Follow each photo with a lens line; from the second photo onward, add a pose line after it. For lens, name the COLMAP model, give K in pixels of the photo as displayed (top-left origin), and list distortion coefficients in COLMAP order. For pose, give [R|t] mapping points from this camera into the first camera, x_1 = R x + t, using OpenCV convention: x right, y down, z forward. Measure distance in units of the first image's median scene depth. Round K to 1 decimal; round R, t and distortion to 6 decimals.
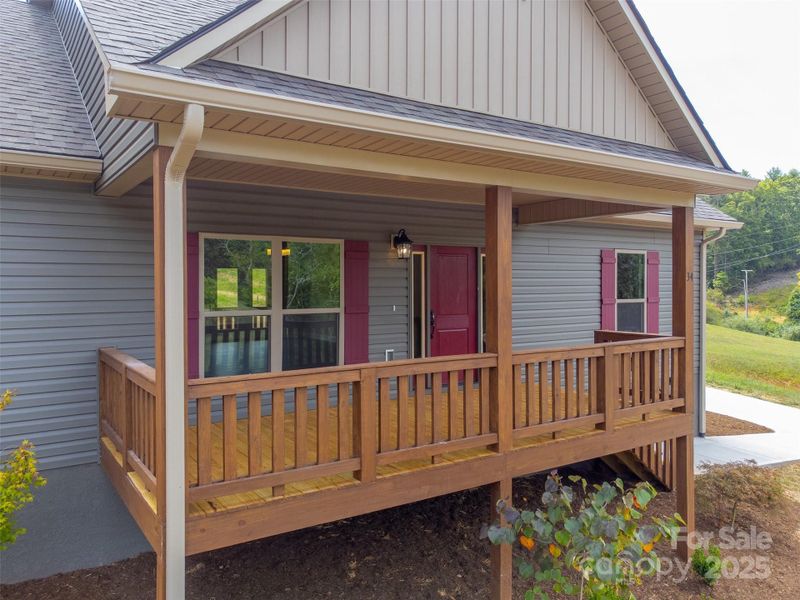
lens RADIAL K [[620.2, 0, 397.4], [0, 620.2, 290.5], [0, 0, 1]] dist [-0.004921, 0.043726]
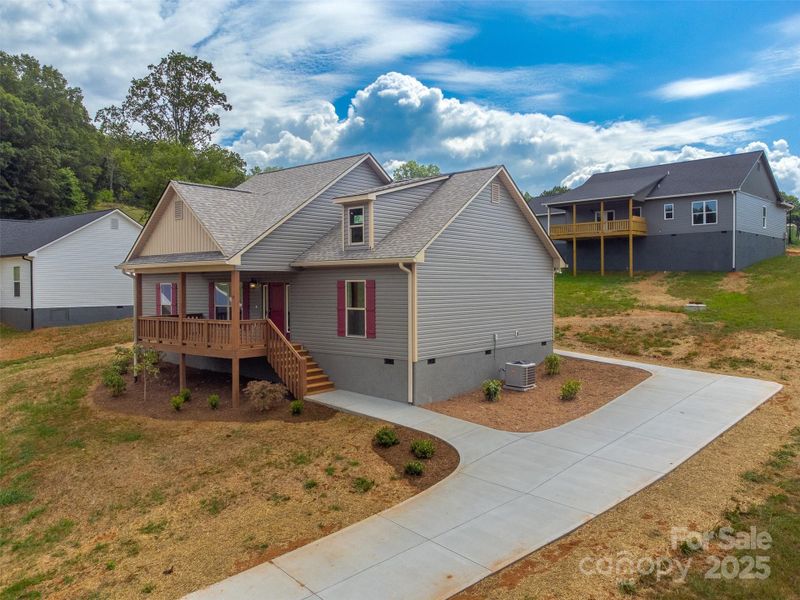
lens RADIAL K [[620.2, 0, 397.4], [0, 620.2, 290.5], [0, 0, 1]] dist [-0.004921, 0.043726]
pose [[0.293834, 0.010548, -0.955798, 2.065409], [-0.004243, 0.999944, 0.009731, -0.052293], [0.955847, 0.001196, 0.293862, 0.581763]]
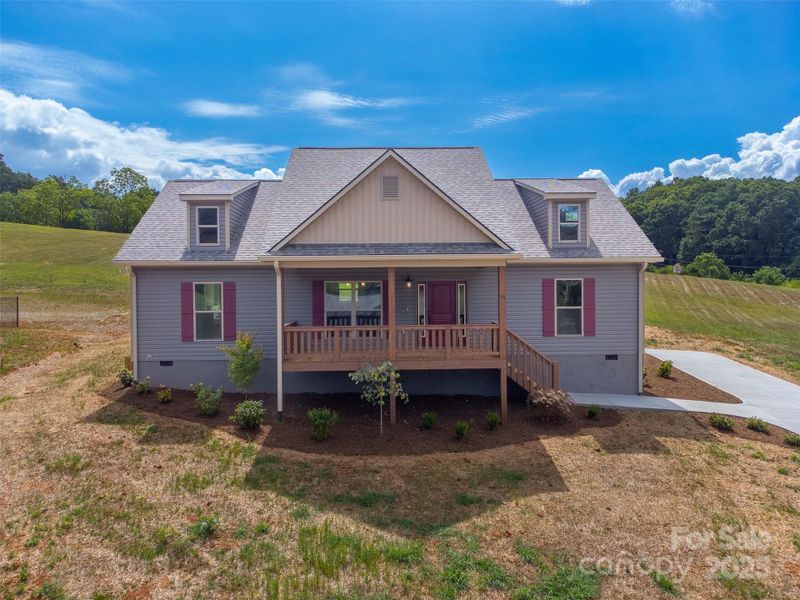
lens RADIAL K [[598.5, 0, 400.0], [0, 598.5, 300.0], [0, 0, 1]] dist [-0.003515, 0.000389]
pose [[0.849804, 0.008644, -0.527027, 0.844367], [-0.000324, 0.999874, 0.015877, -0.030813], [0.527098, -0.013322, 0.849700, -0.671973]]
